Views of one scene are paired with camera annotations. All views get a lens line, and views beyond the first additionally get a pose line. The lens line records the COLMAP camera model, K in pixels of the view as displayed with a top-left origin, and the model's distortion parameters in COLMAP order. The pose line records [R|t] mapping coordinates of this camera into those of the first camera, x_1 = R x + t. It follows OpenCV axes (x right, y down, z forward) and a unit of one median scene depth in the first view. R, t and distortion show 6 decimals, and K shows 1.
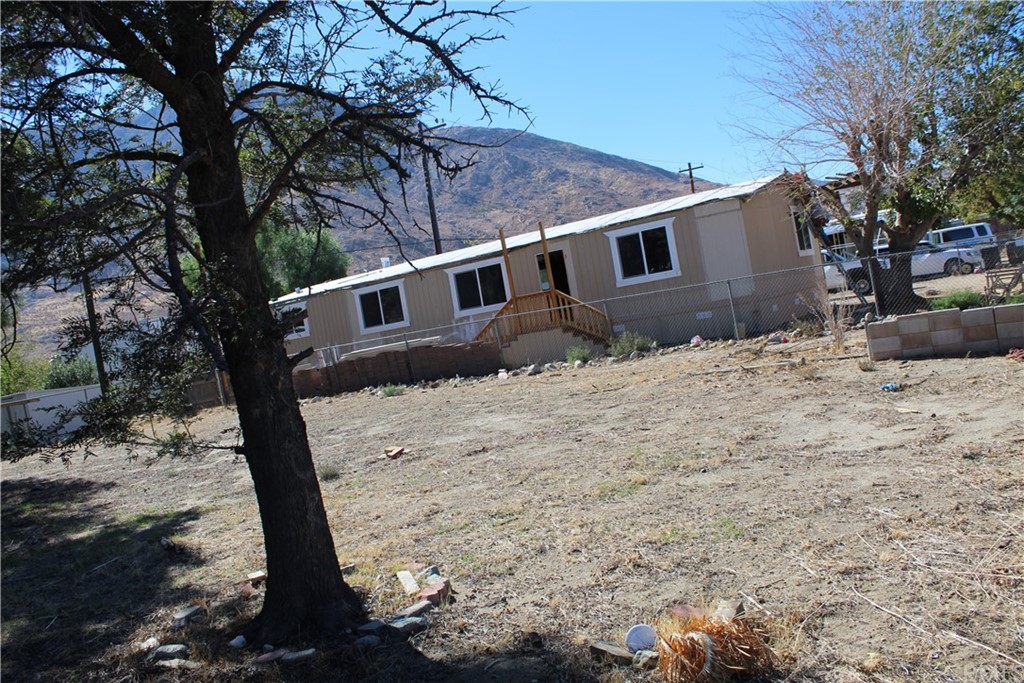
lens RADIAL K [[860.2, 0, 501.5], [0, 860.2, 337.9], [0, 0, 1]] dist [-0.164559, 0.147997]
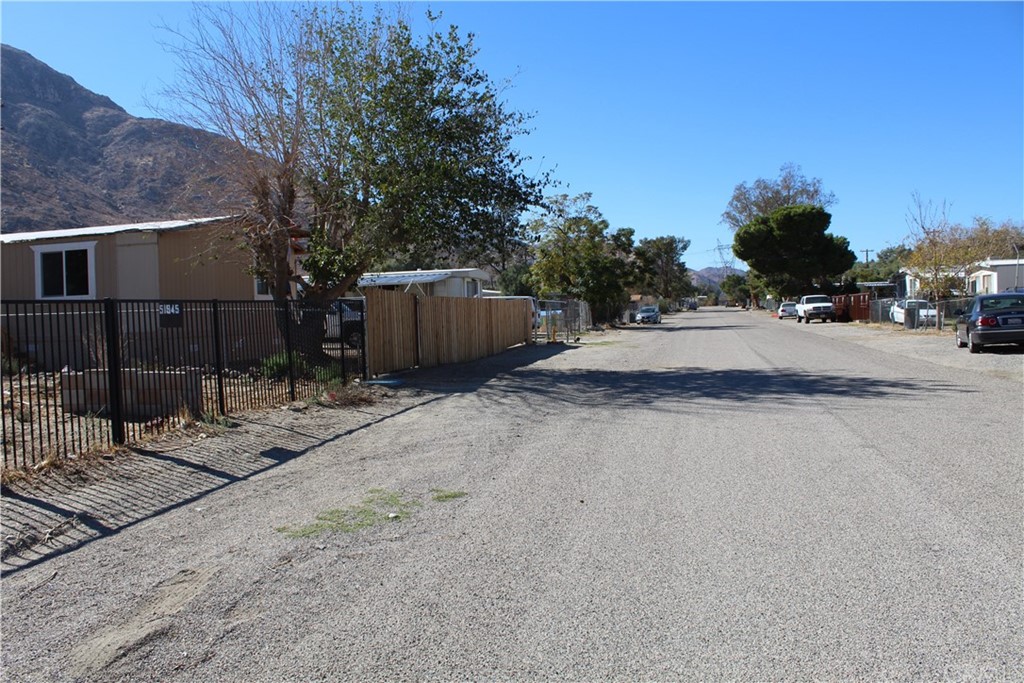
lens RADIAL K [[860.2, 0, 502.1], [0, 860.2, 333.7], [0, 0, 1]] dist [-0.164559, 0.147997]
pose [[0.925095, 0.137645, 0.353910, 0.492663], [-0.123627, 0.990388, -0.062038, -0.057089], [-0.359047, 0.013638, 0.933220, -0.075943]]
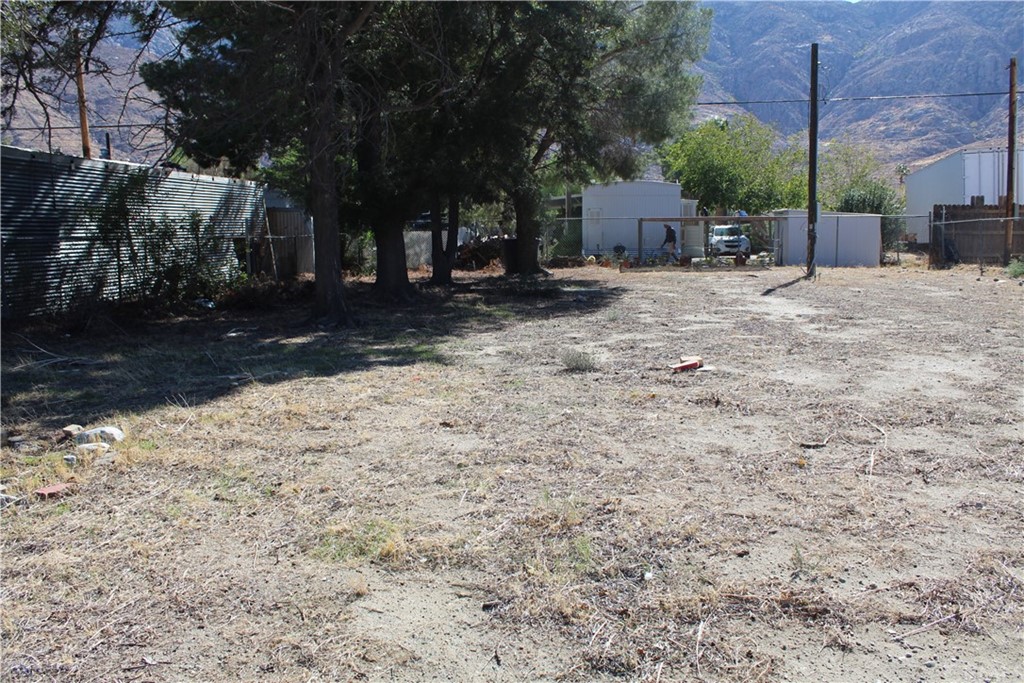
lens RADIAL K [[860.2, 0, 502.4], [0, 860.2, 340.4], [0, 0, 1]] dist [-0.164559, 0.147997]
pose [[0.470093, 0.278548, -0.837510, 0.312181], [-0.092727, 0.959230, 0.266983, -0.044209], [0.877732, -0.047847, 0.476756, 0.444386]]
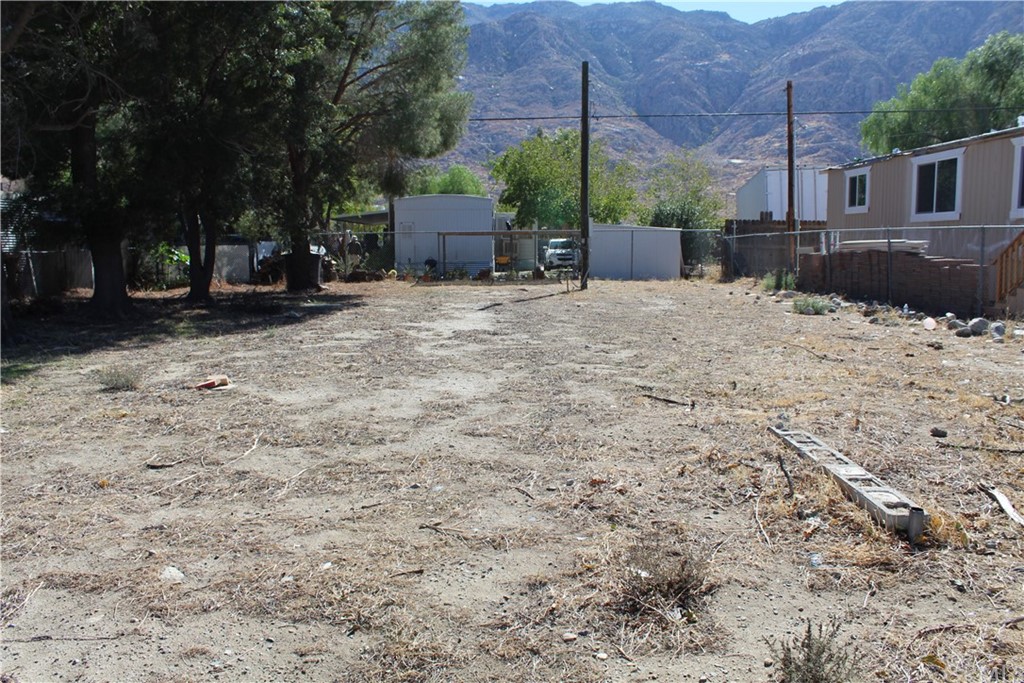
lens RADIAL K [[860.2, 0, 502.5], [0, 860.2, 341.2], [0, 0, 1]] dist [-0.164559, 0.147997]
pose [[0.559887, 0.265553, -0.784862, 0.449256], [-0.115230, 0.963000, 0.243625, -0.077598], [0.820518, -0.045963, 0.569771, 0.659470]]
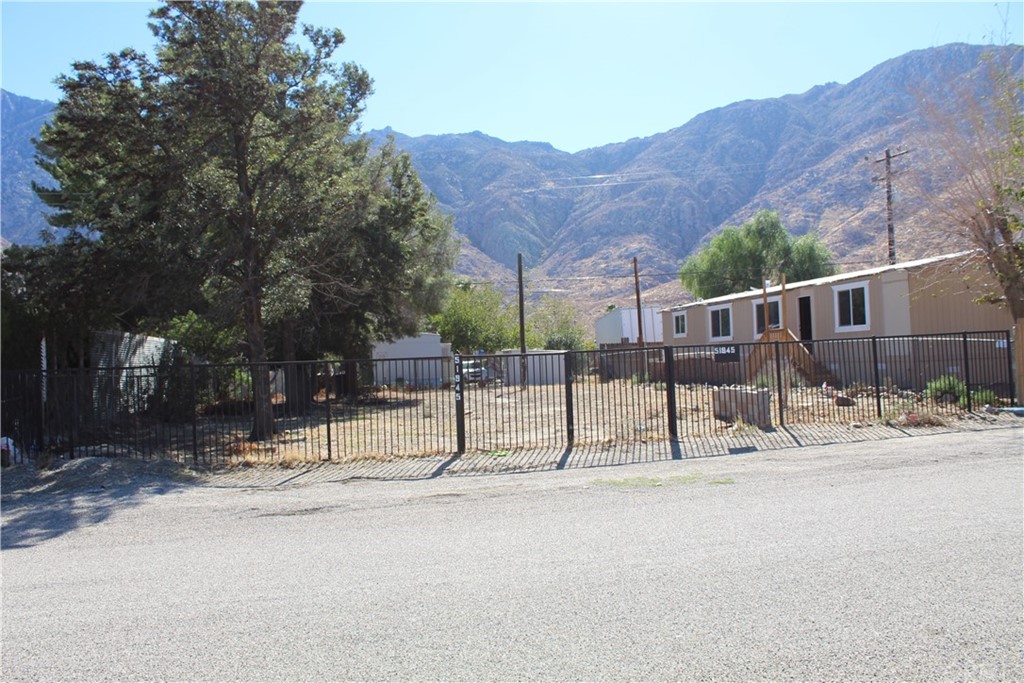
lens RADIAL K [[860.2, 0, 504.9], [0, 860.2, 333.2], [0, 0, 1]] dist [-0.164559, 0.147997]
pose [[0.710067, 0.125003, -0.692950, 1.047066], [-0.103323, 0.991960, 0.073067, -0.162238], [0.696512, 0.019715, 0.717274, -0.287093]]
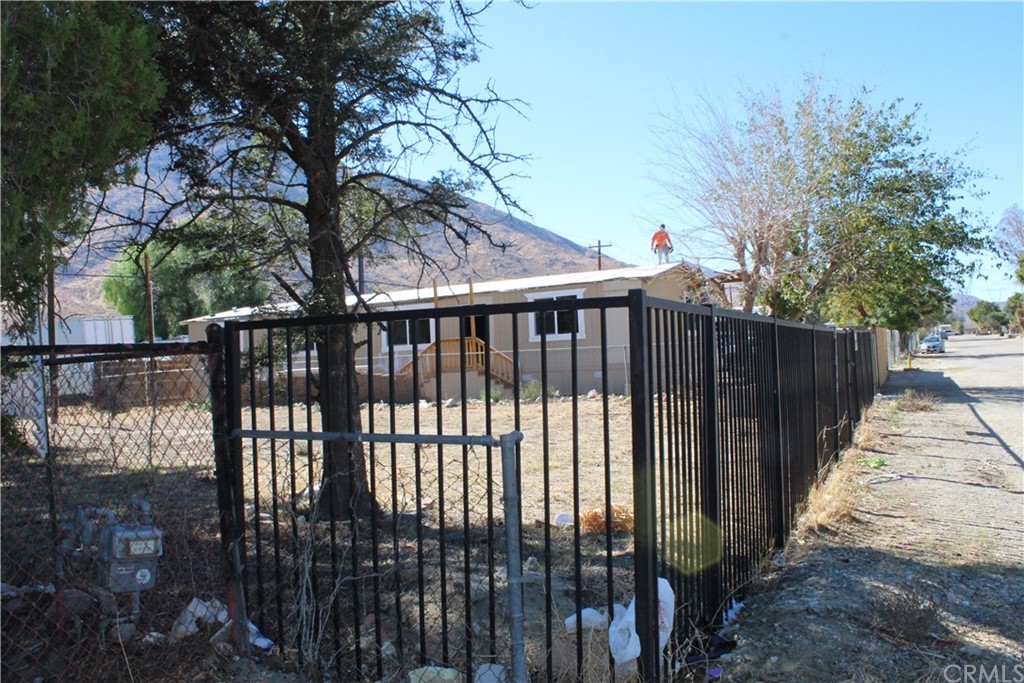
lens RADIAL K [[860.2, 0, 503.8], [0, 860.2, 340.6], [0, 0, 1]] dist [-0.164559, 0.147997]
pose [[0.984392, 0.126500, 0.122356, -0.067649], [-0.118720, 0.990532, -0.068938, 0.038172], [-0.129918, 0.053336, 0.990089, -0.235006]]
